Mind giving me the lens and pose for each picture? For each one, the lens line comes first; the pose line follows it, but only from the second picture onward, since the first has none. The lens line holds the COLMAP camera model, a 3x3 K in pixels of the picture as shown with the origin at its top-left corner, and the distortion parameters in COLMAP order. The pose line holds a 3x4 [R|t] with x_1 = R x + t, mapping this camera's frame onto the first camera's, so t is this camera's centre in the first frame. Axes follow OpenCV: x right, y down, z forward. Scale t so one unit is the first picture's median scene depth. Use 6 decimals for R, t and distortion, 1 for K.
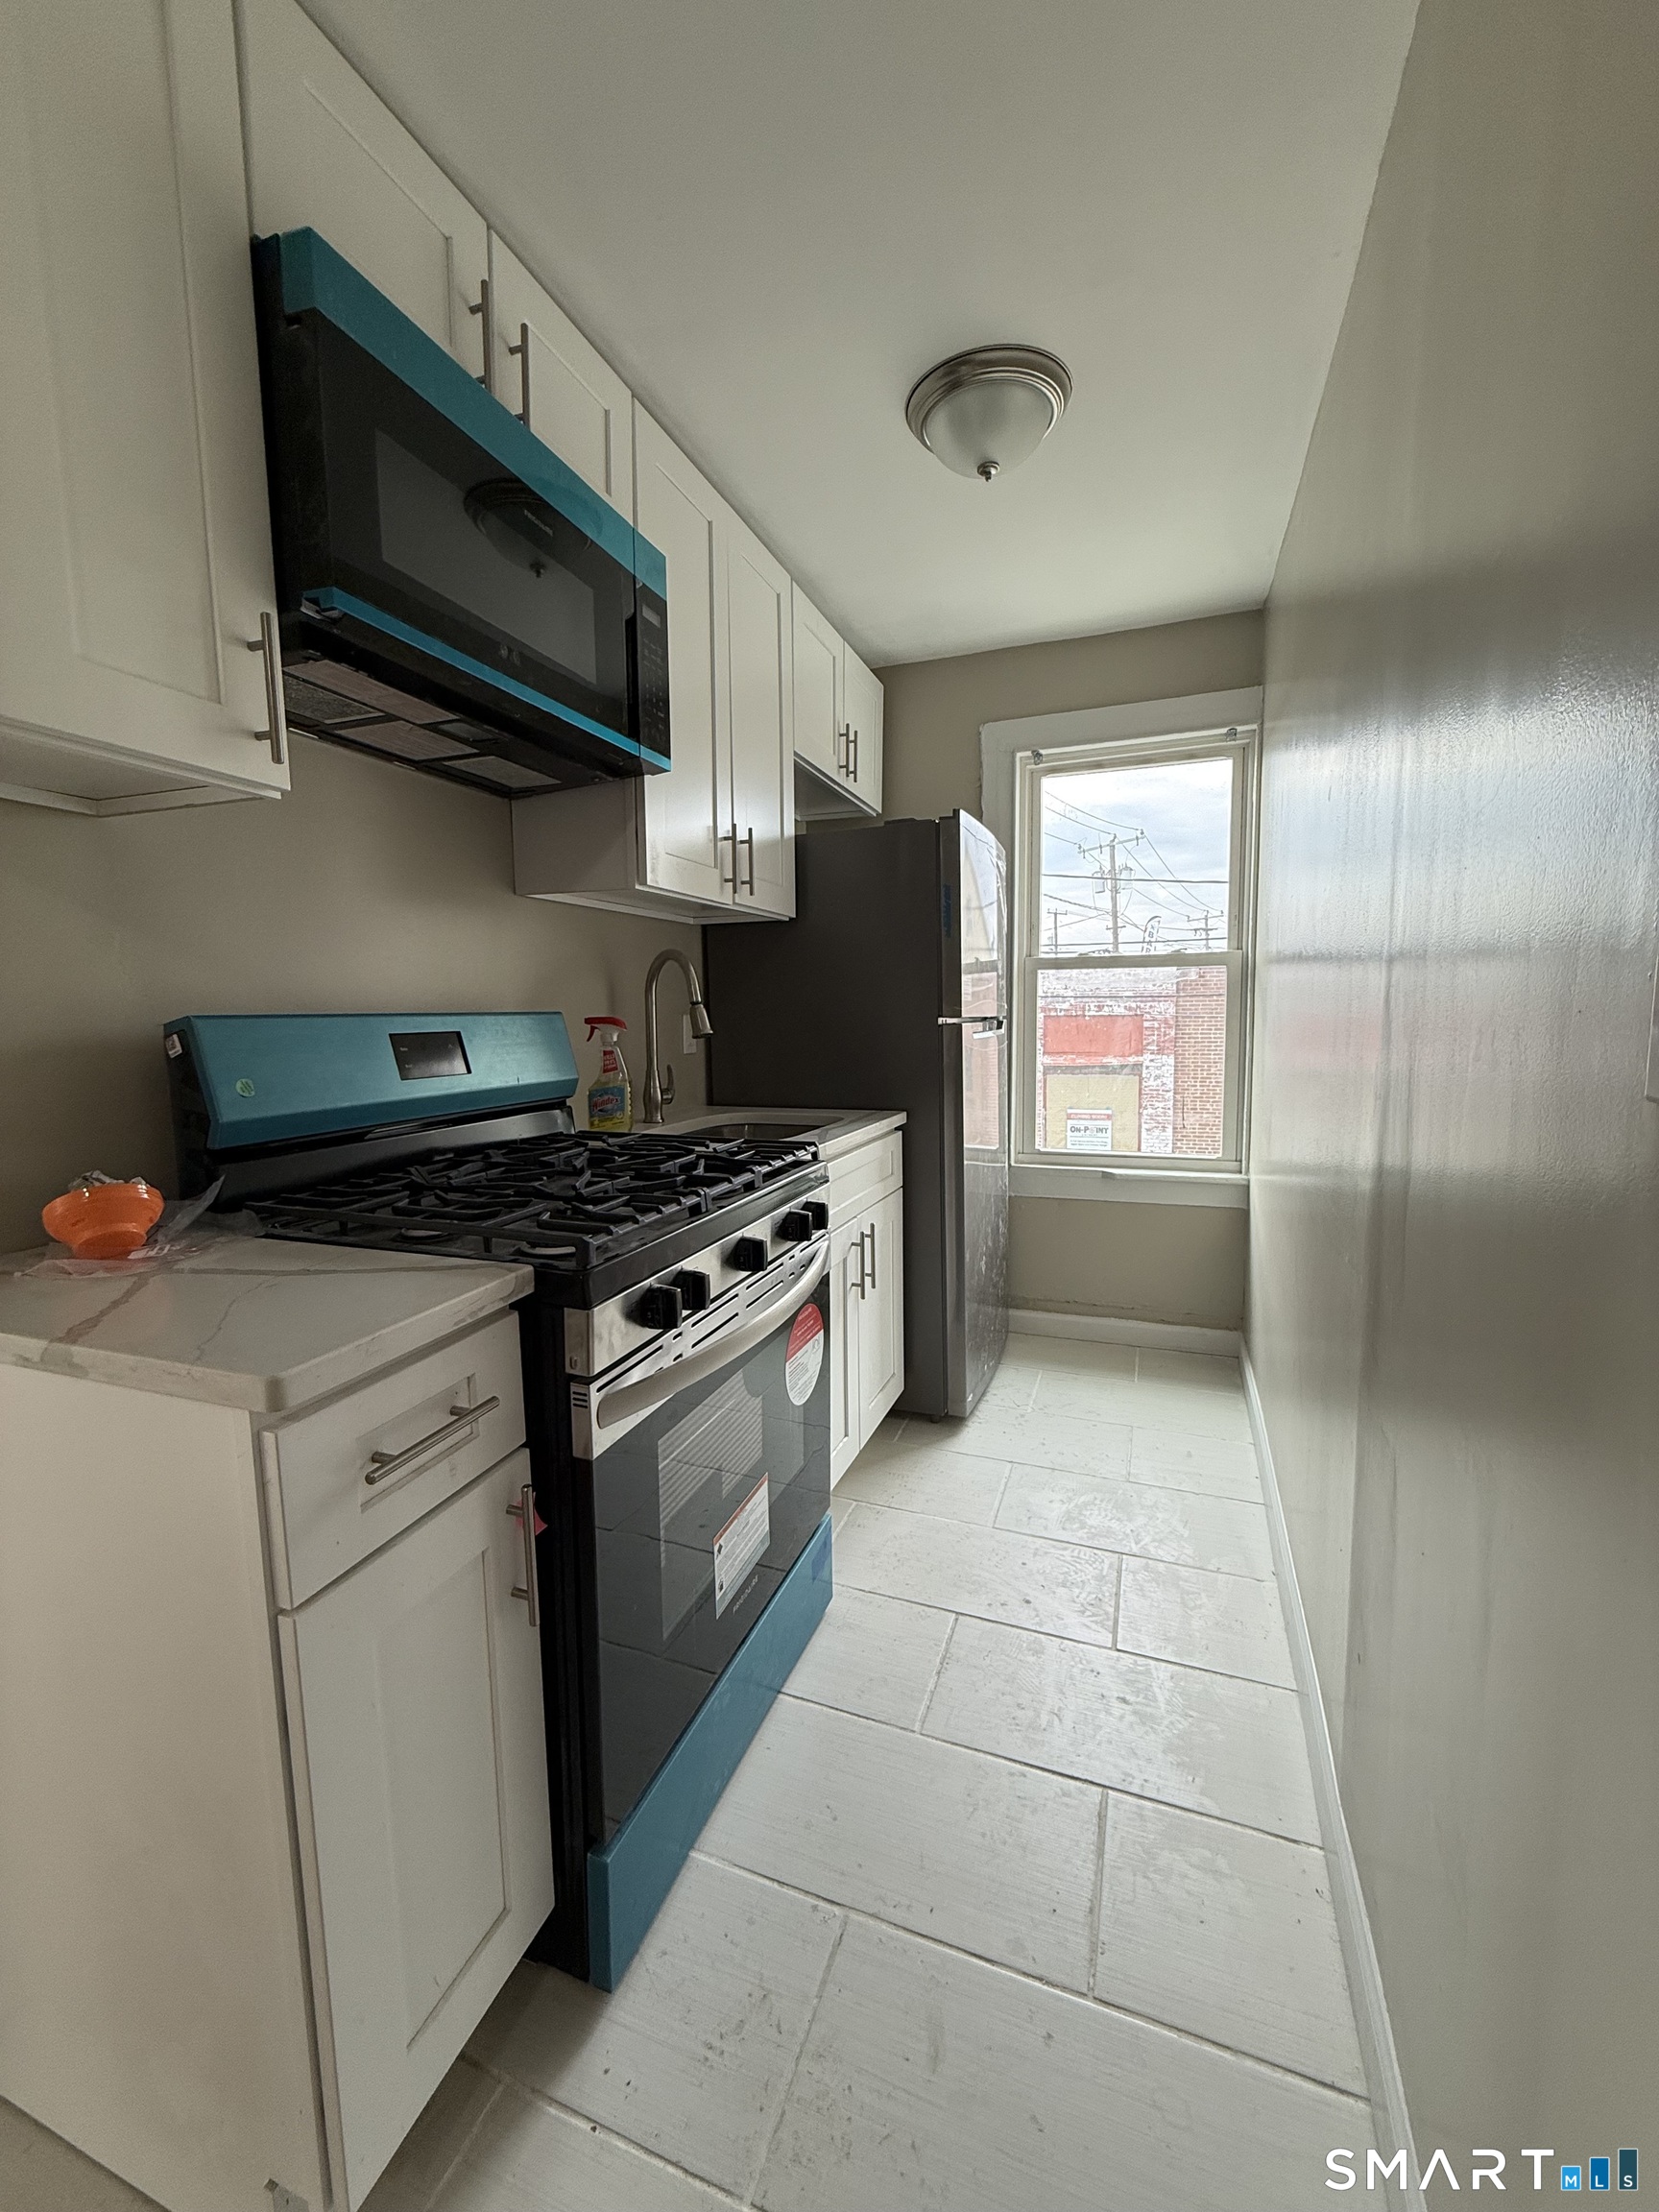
lens RADIAL K [[883.3, 0, 826.7], [0, 883.3, 1102.1], [0, 0, 1]] dist [0.000712, 0.000051]
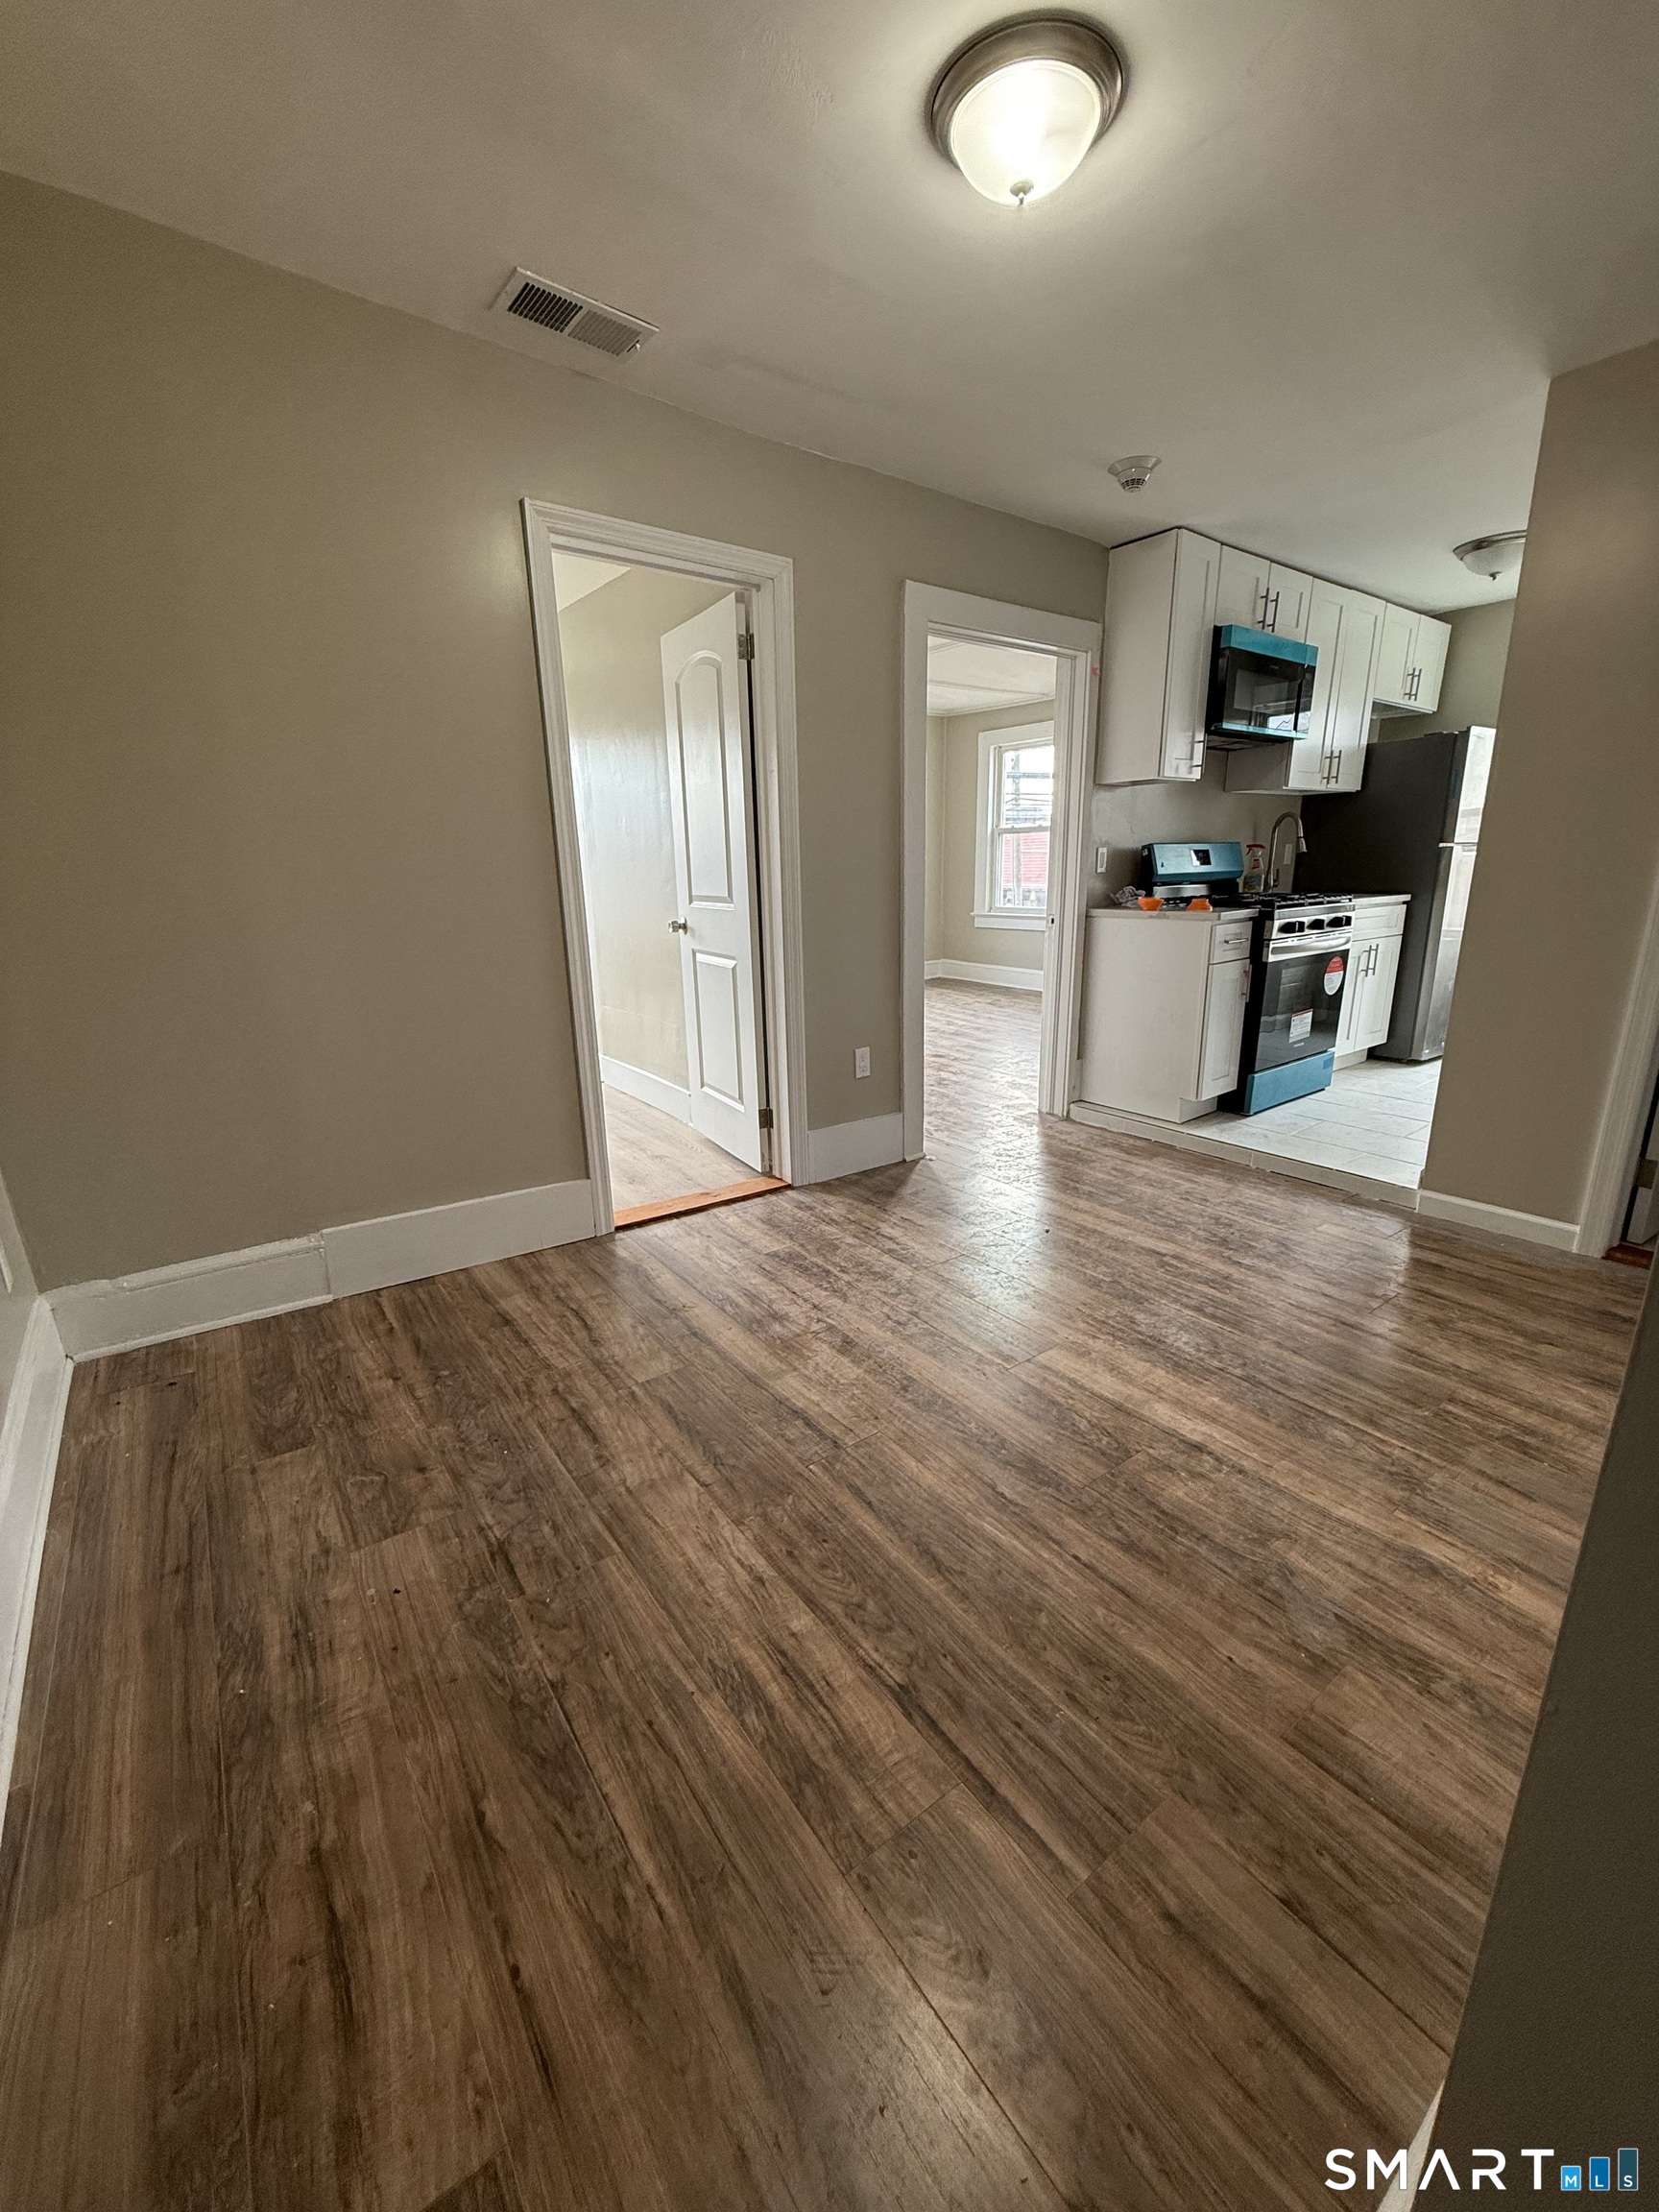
lens RADIAL K [[883.3, 0, 826.7], [0, 883.3, 1102.1], [0, 0, 1]] dist [0.000712, 0.000051]
pose [[0.843344, 0.139849, -0.518858, 0.110521], [-0.046275, 0.980856, 0.189158, 0.209860], [0.535378, -0.135515, 0.833670, -1.883999]]
